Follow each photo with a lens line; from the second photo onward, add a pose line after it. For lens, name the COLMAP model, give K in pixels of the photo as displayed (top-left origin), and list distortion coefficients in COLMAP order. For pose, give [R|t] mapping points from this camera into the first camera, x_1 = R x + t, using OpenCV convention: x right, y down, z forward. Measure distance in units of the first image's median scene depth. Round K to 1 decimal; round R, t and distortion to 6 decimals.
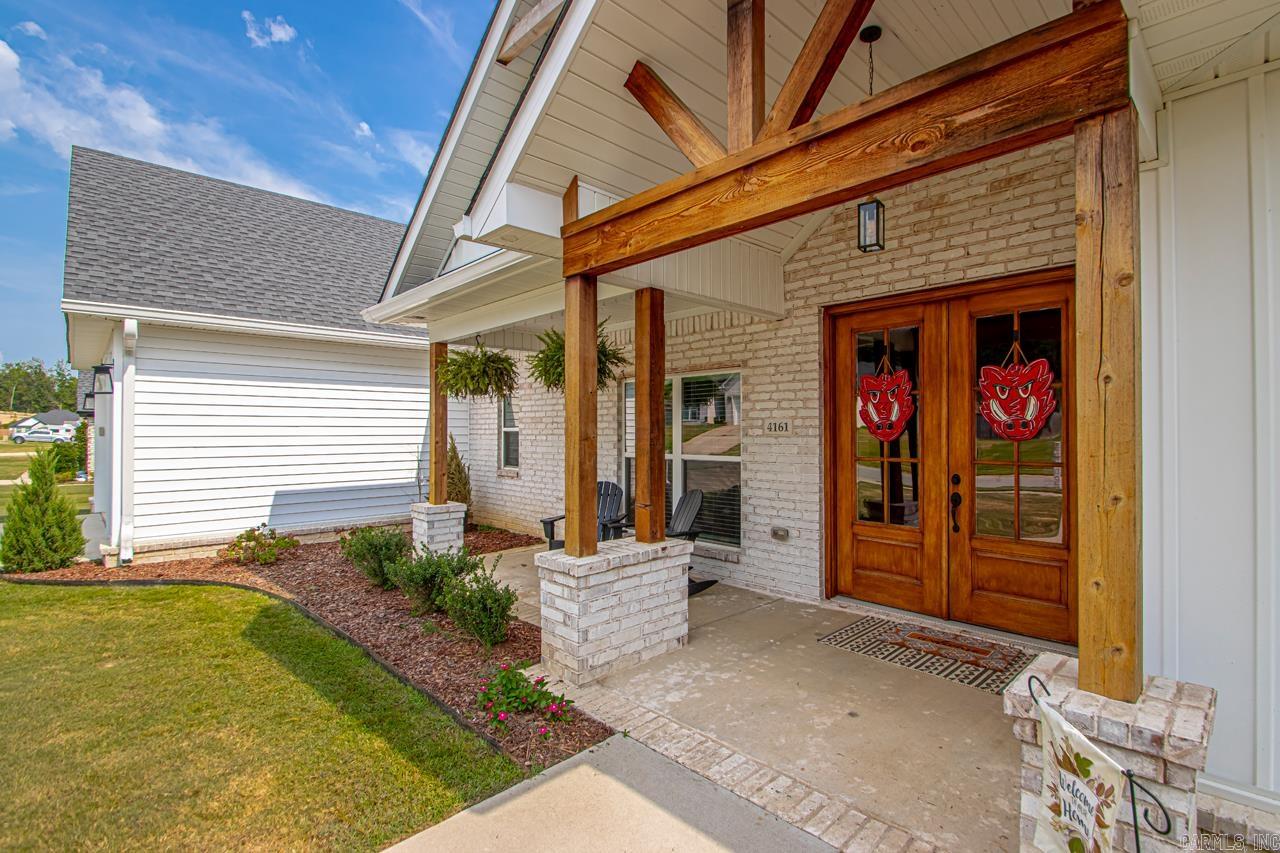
lens RADIAL K [[602.5, 0, 637.5], [0, 602.5, 429.5], [0, 0, 1]] dist [0.009964, -0.012329]
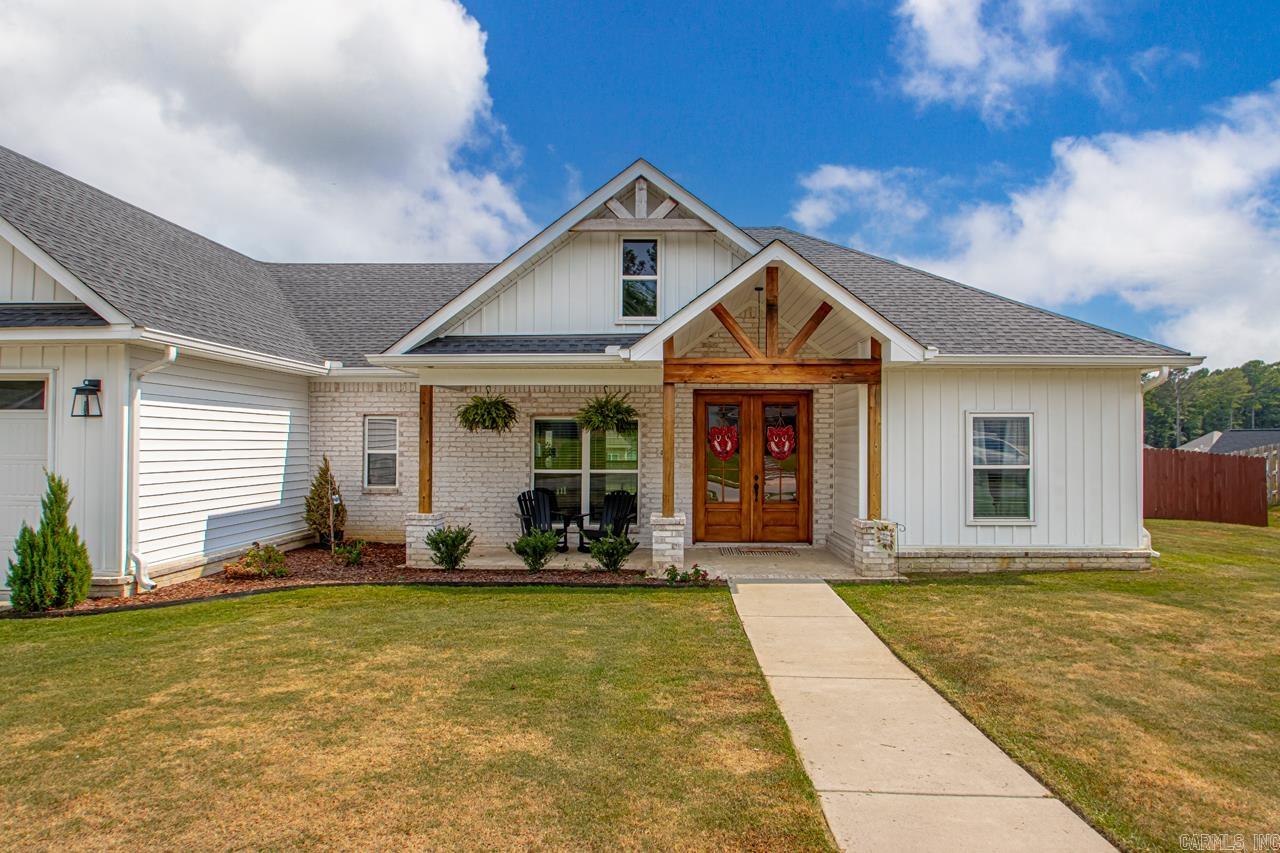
lens RADIAL K [[807.4, 0, 640.8], [0, 807.4, 433.7], [0, 0, 1]] dist [-0.008119, -0.000461]
pose [[0.705574, 0.012630, 0.708523, -1.596190], [-0.007971, 0.999919, -0.009887, -0.037992], [-0.708591, 0.001328, 0.705618, -0.664648]]
